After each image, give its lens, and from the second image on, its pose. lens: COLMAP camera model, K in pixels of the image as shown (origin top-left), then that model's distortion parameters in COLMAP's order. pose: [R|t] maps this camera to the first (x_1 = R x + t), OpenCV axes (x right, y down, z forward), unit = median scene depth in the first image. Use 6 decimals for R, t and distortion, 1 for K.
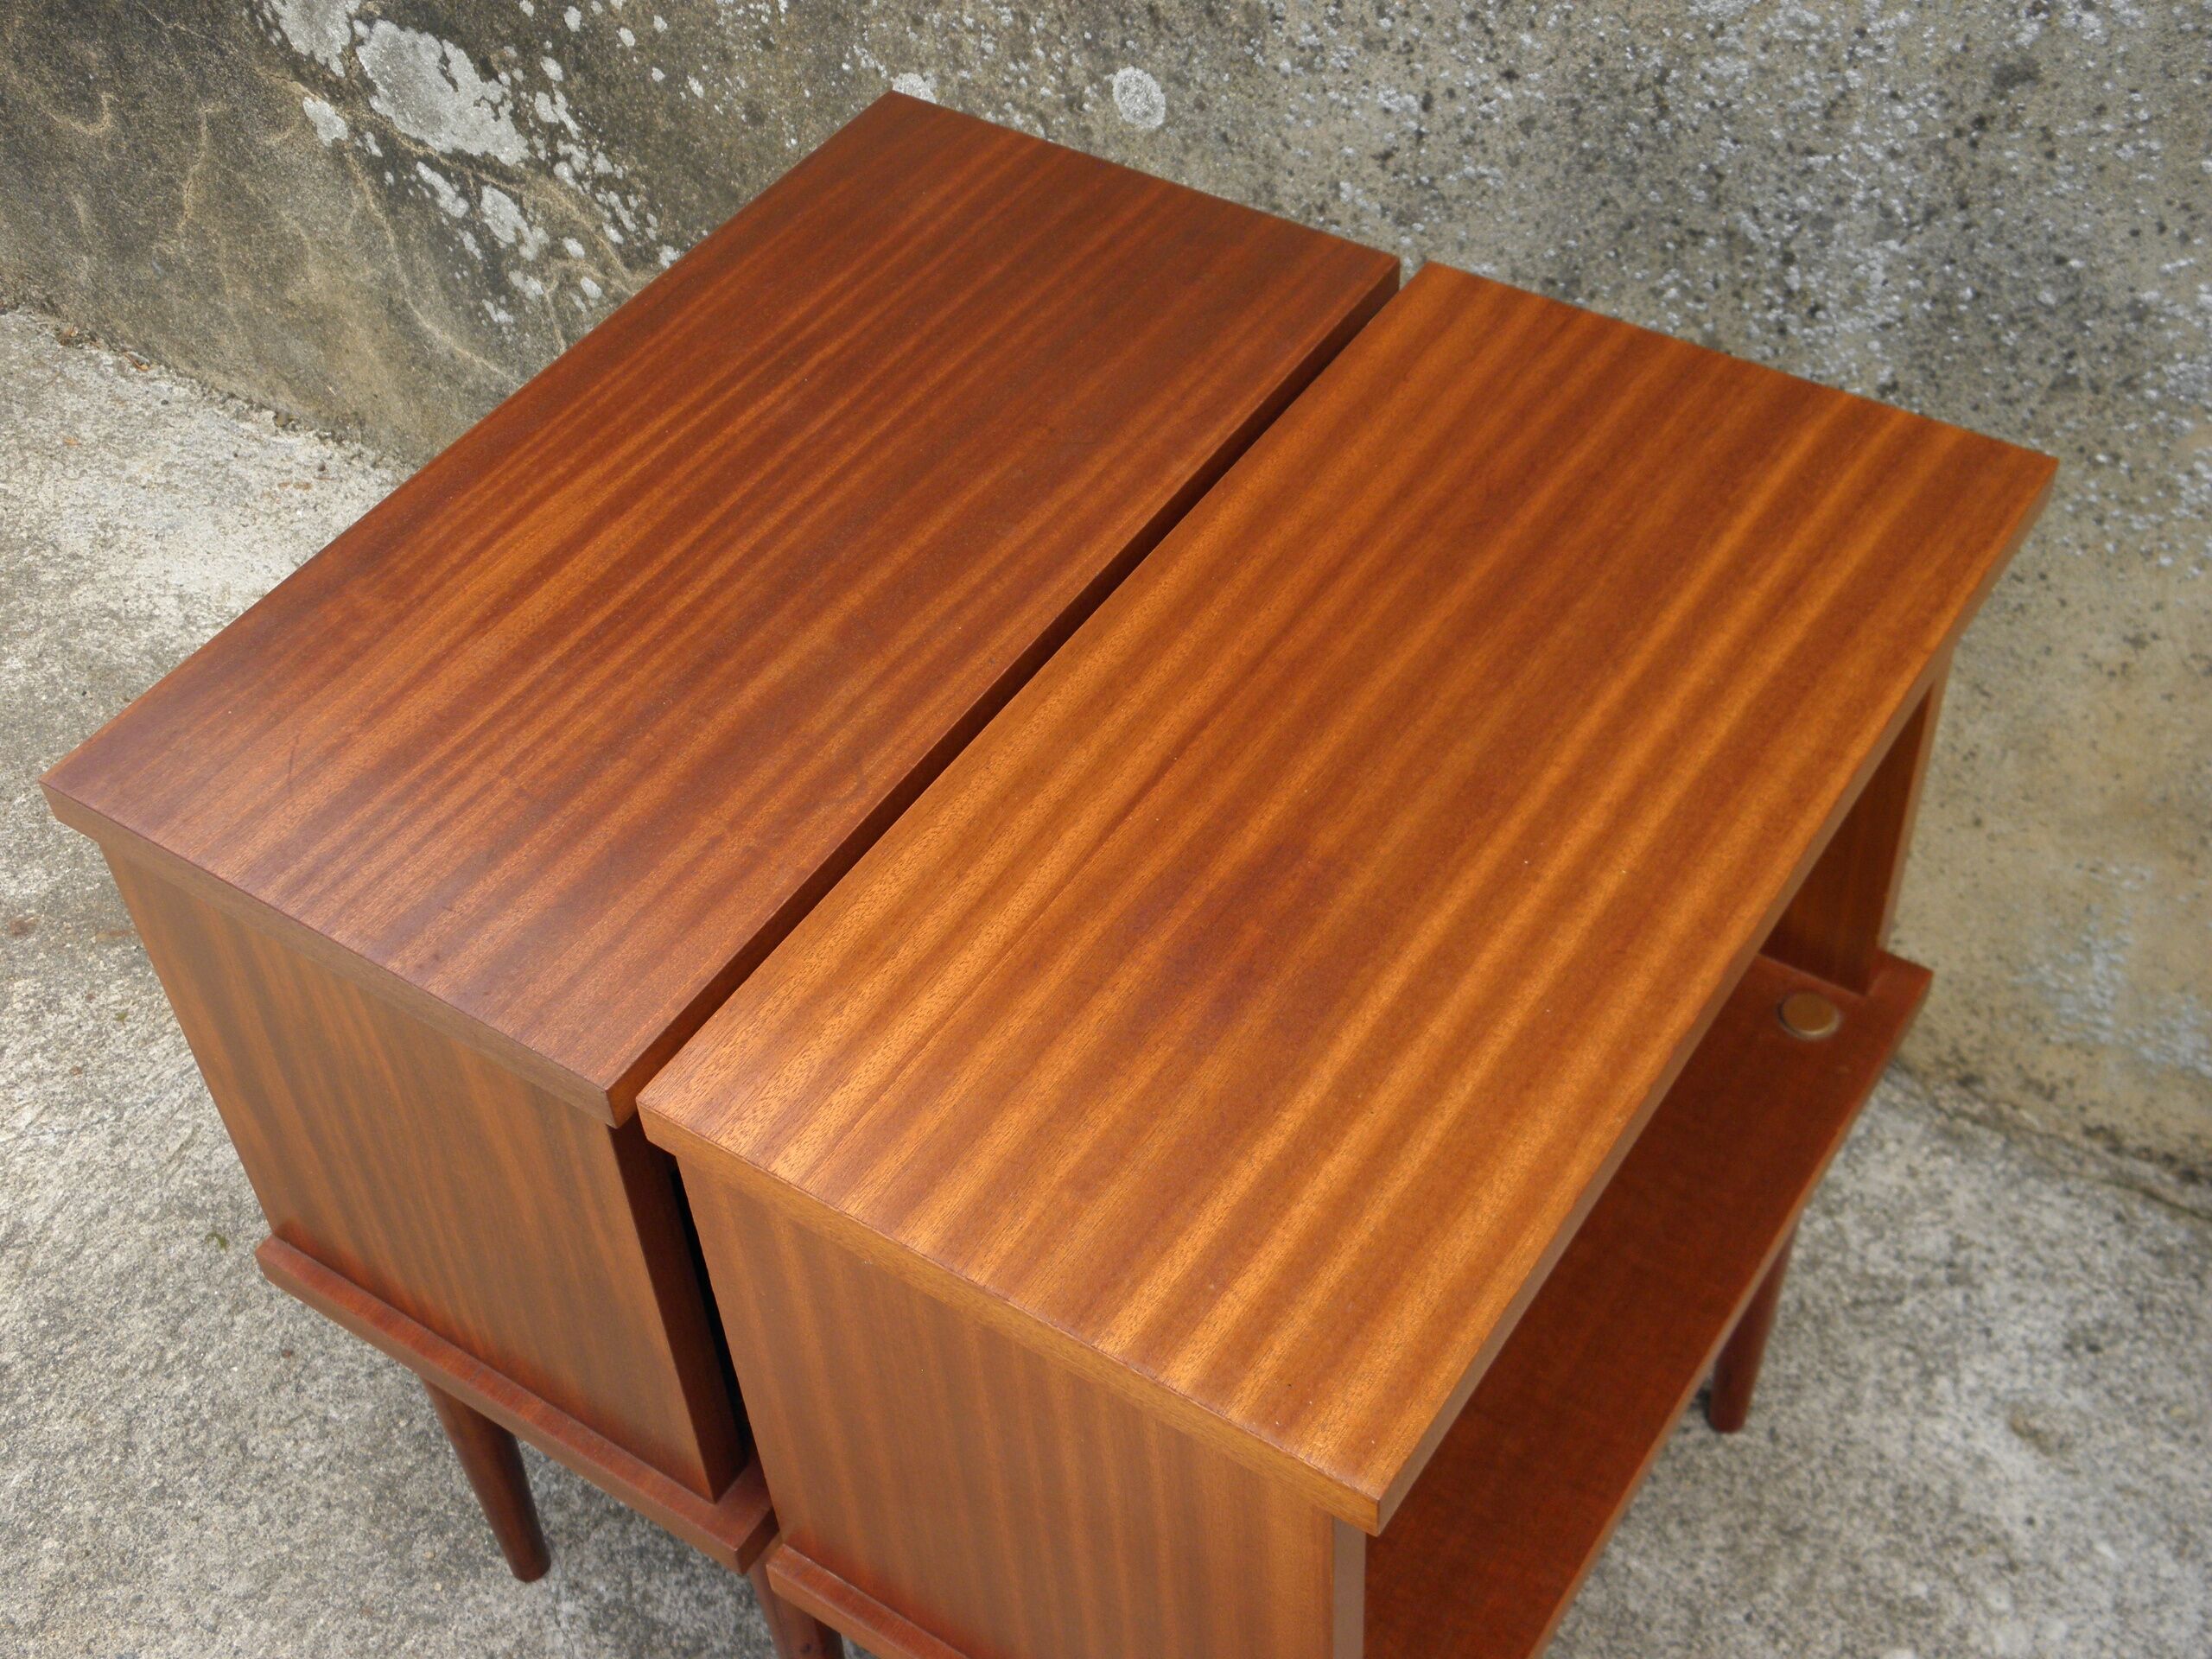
lens RADIAL K [[2733.8, 0, 1080.9], [0, 2733.8, 802.2], [0, 0, 1]] dist [0.047933, 0.000000]
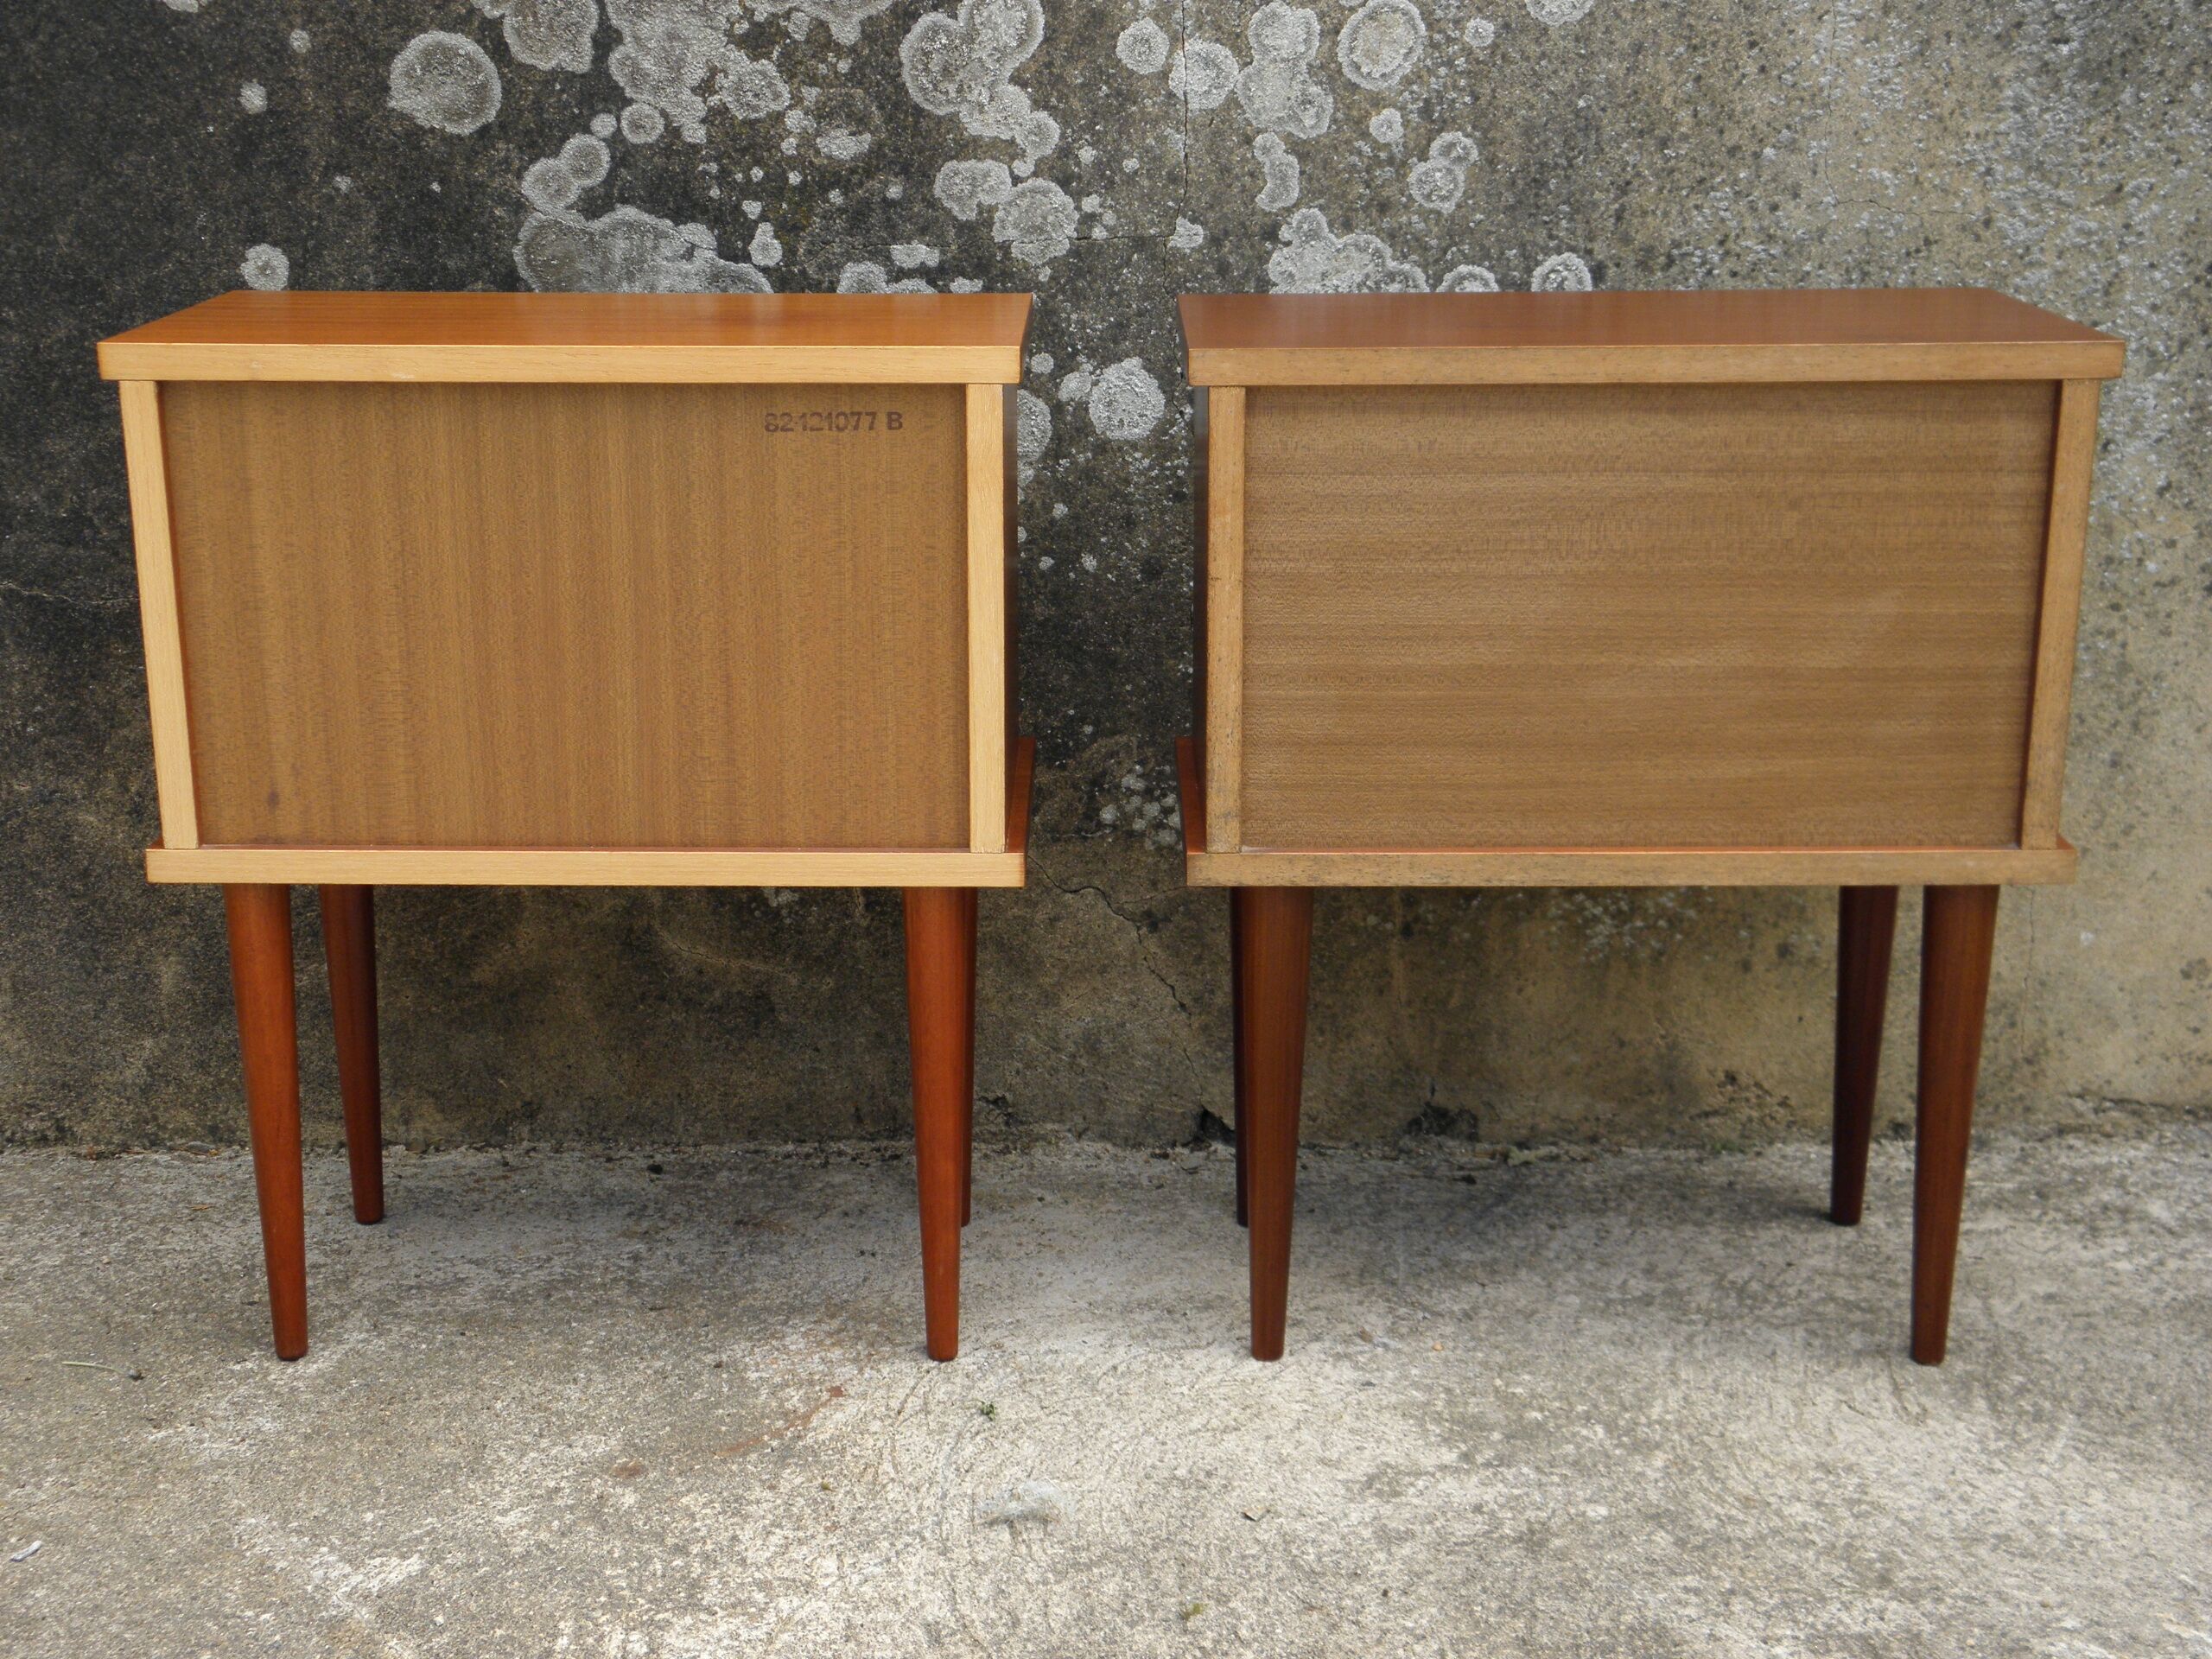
lens RADIAL K [[2942.2, 0, 1066.3], [0, 2942.2, 819.0], [0, 0, 1]] dist [0.062174, 0.000000]
pose [[0.845273, -0.102916, 0.524330, -0.942003], [0.356212, 0.839951, -0.409384, 0.391449], [-0.398279, 0.532813, 0.746648, 0.151047]]
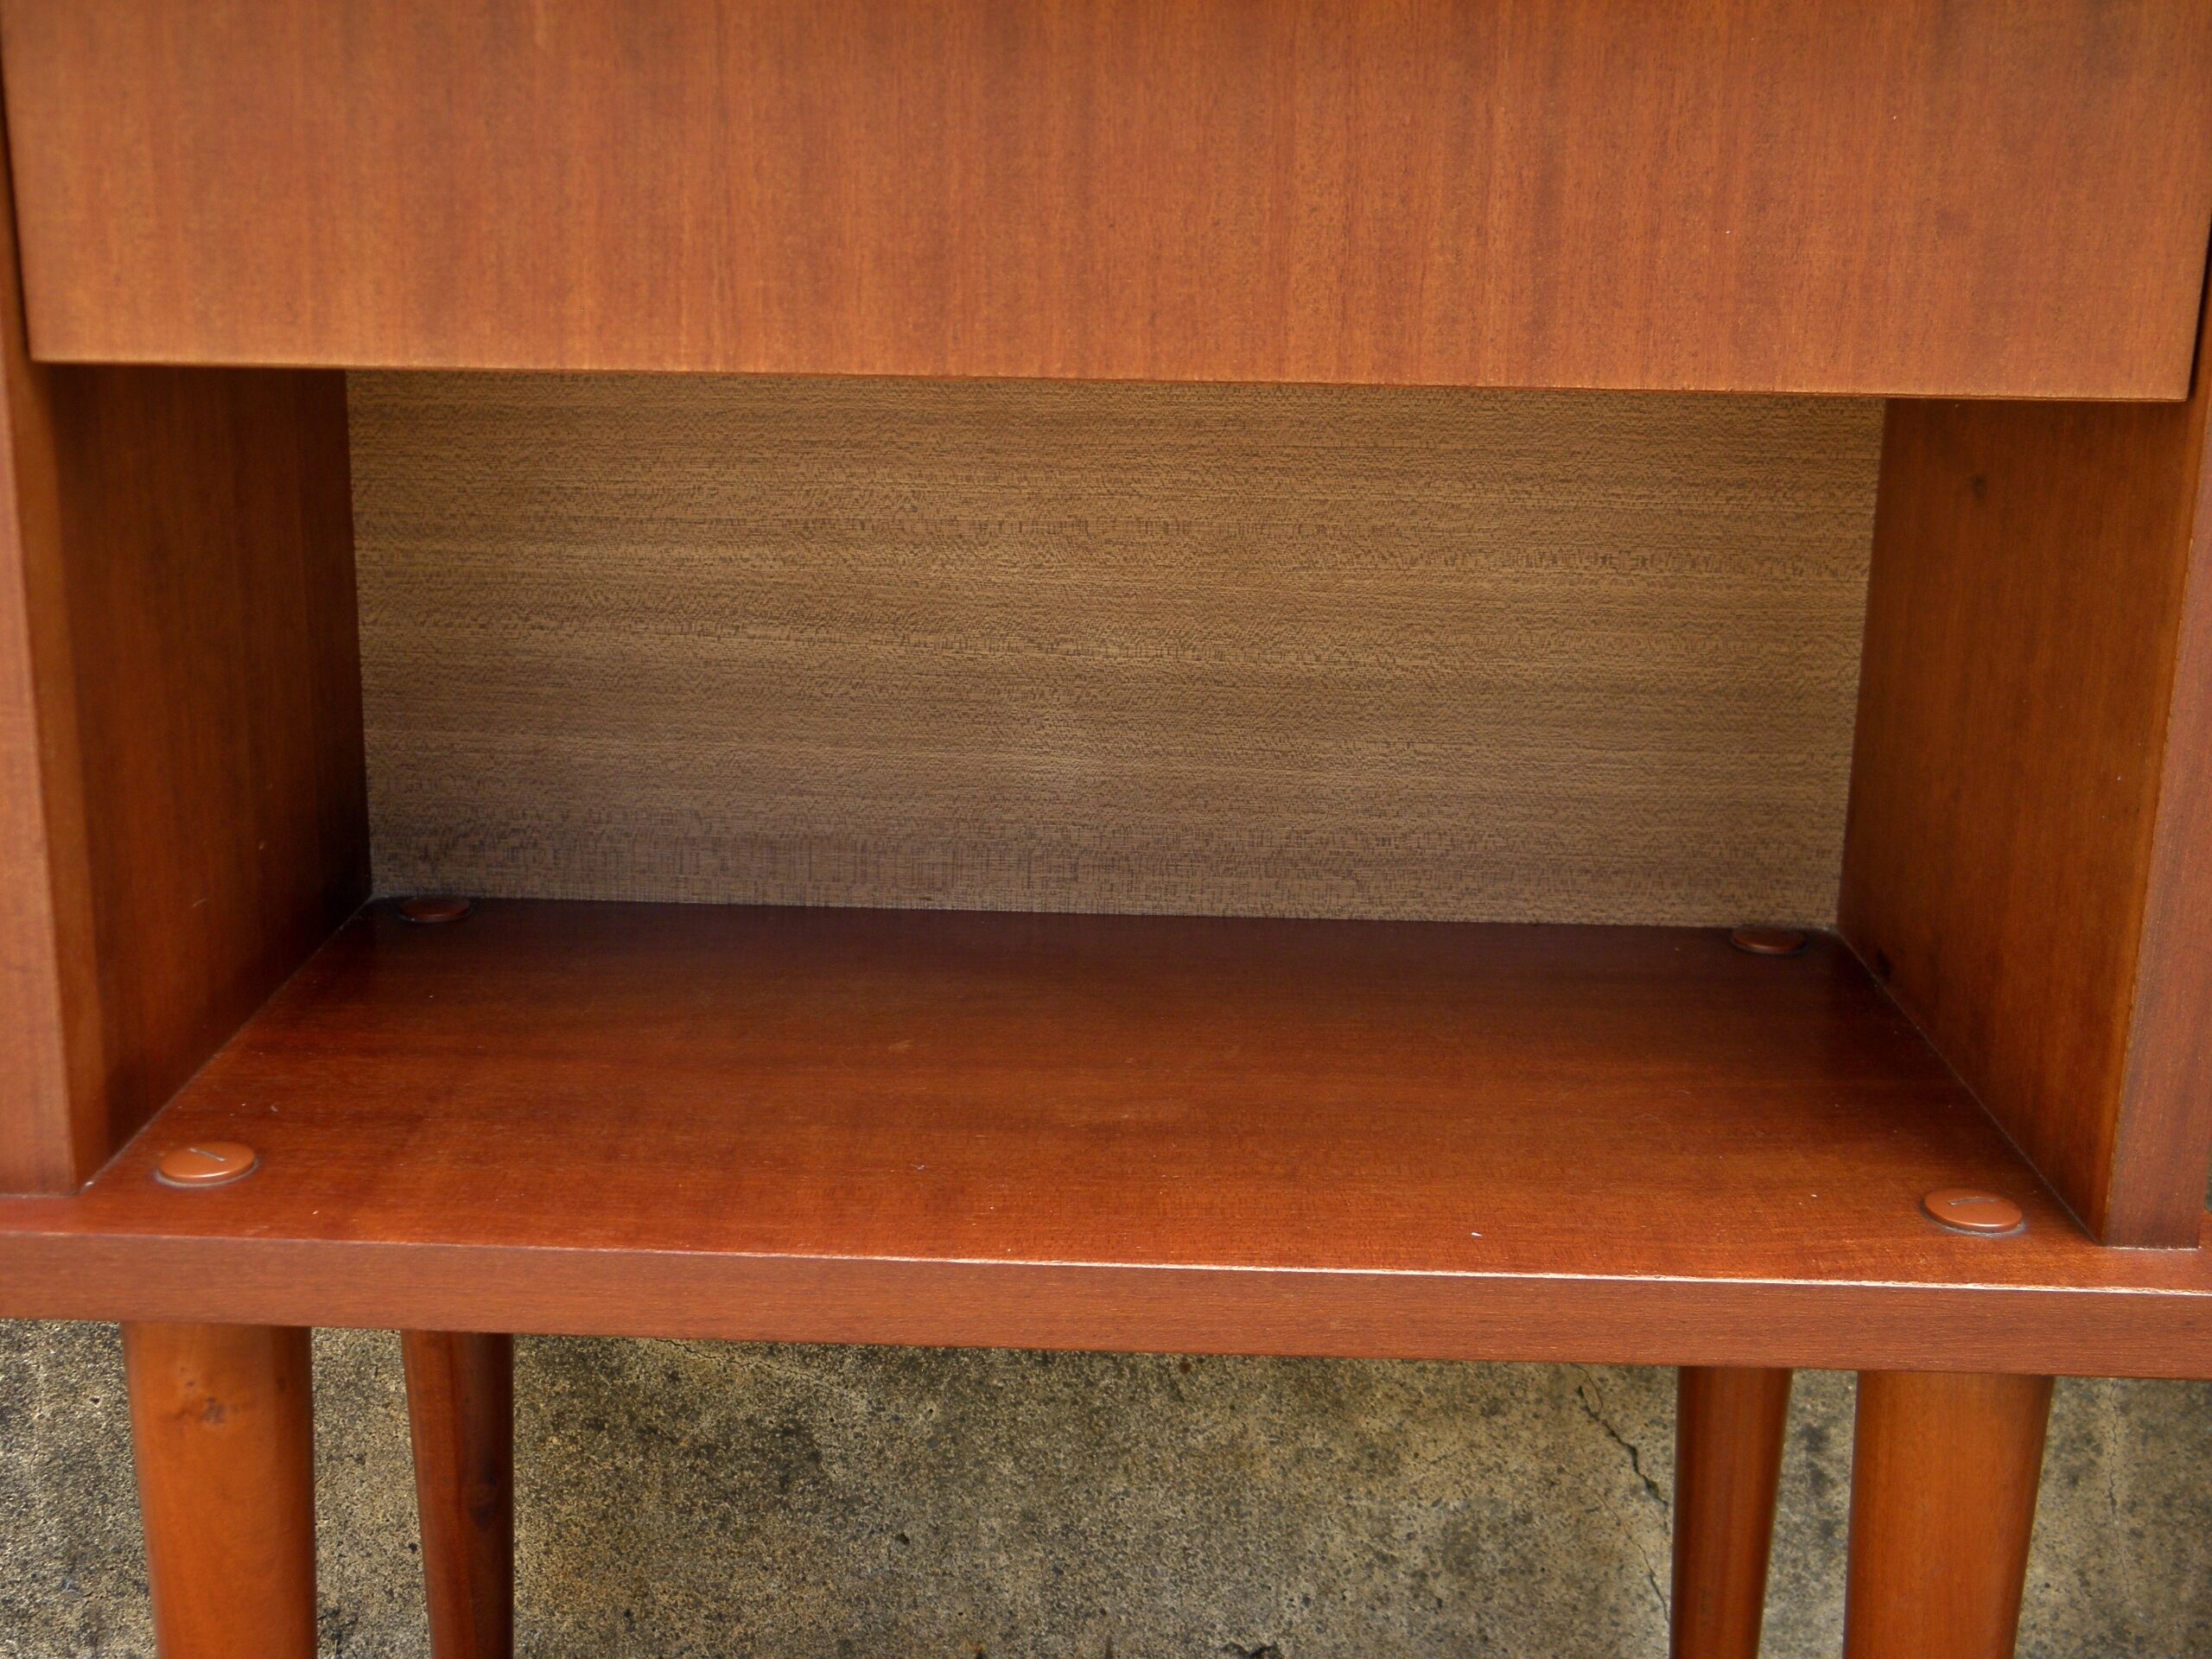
lens RADIAL K [[2909.3, 0, 1055.8], [0, 2909.3, 835.9], [0, 0, 1]] dist [0.022892, 0.000000]
pose [[0.871335, -0.075547, 0.484839, -0.581378], [0.310780, 0.849601, -0.426139, 0.001703], [-0.379726, 0.521988, 0.763765, 0.719675]]
